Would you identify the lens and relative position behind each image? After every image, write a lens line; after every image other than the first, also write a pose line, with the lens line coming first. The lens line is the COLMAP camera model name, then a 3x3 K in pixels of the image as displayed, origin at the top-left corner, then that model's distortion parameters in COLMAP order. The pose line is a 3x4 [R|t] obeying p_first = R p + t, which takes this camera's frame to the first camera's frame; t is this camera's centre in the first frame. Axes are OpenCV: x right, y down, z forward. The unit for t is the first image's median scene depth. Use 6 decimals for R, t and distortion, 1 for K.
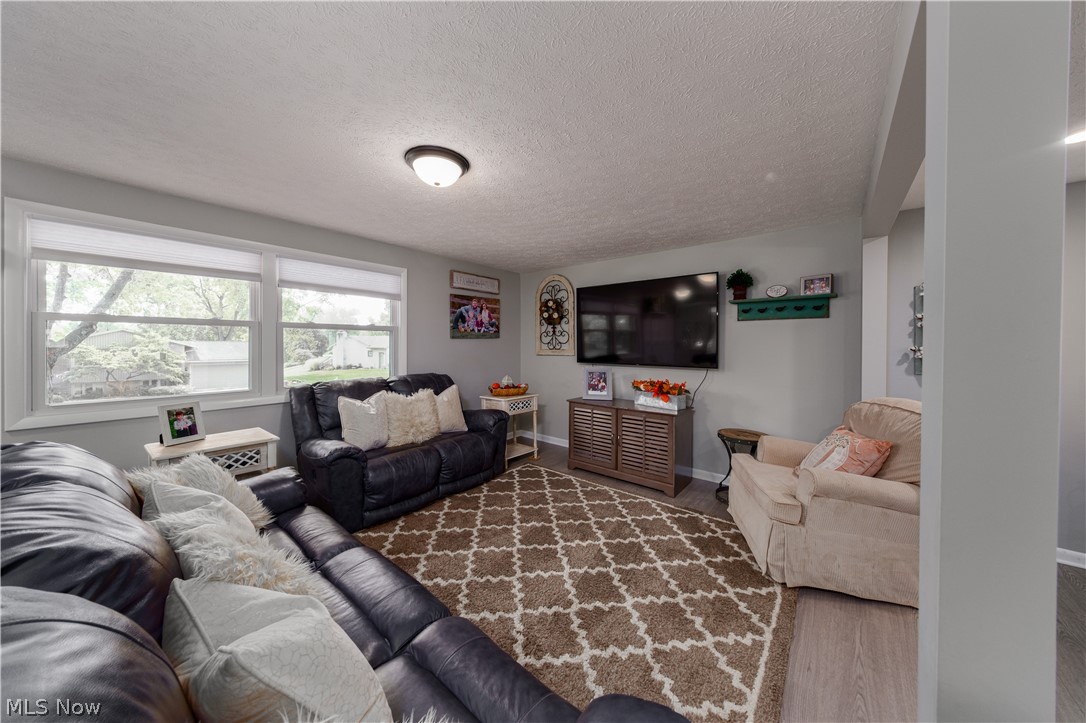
lens RADIAL K [[363.4, 0, 543.9], [0, 363.4, 347.0], [0, 0, 1]] dist [0.007988, -0.001455]
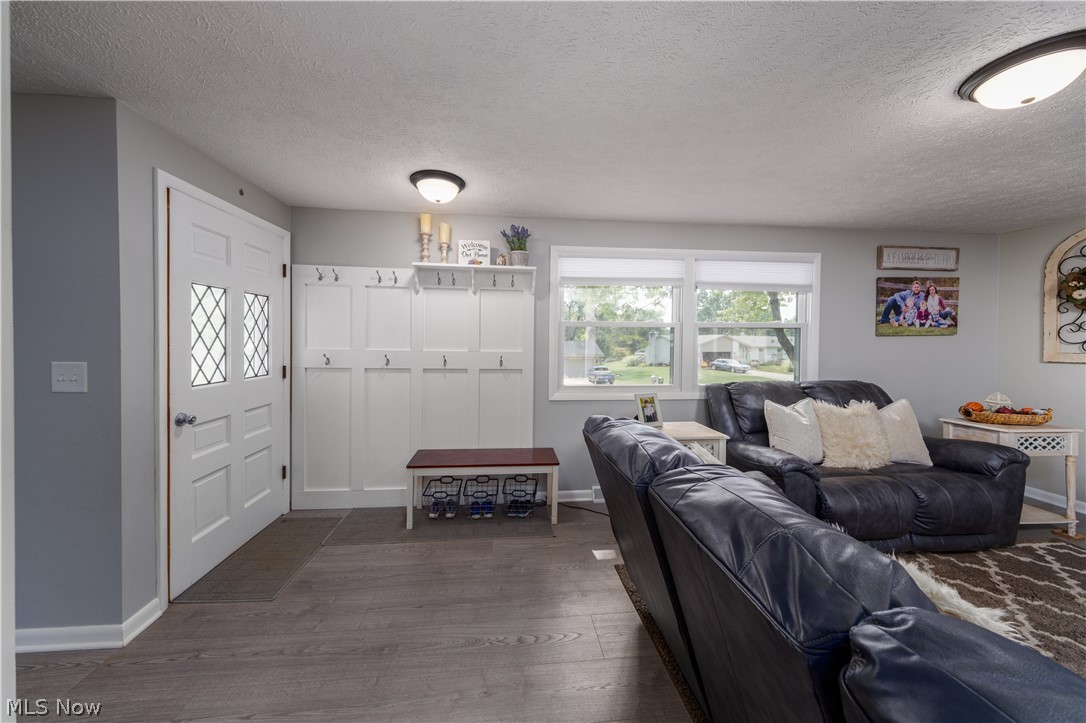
lens RADIAL K [[363.4, 0, 530.4], [0, 363.4, 346.9], [0, 0, 1]] dist [0.007988, -0.001455]
pose [[0.704522, 0.009422, -0.709620, -0.244860], [-0.007622, 0.999955, 0.005710, 0.000125], [0.709641, 0.001386, 0.704562, -0.058349]]
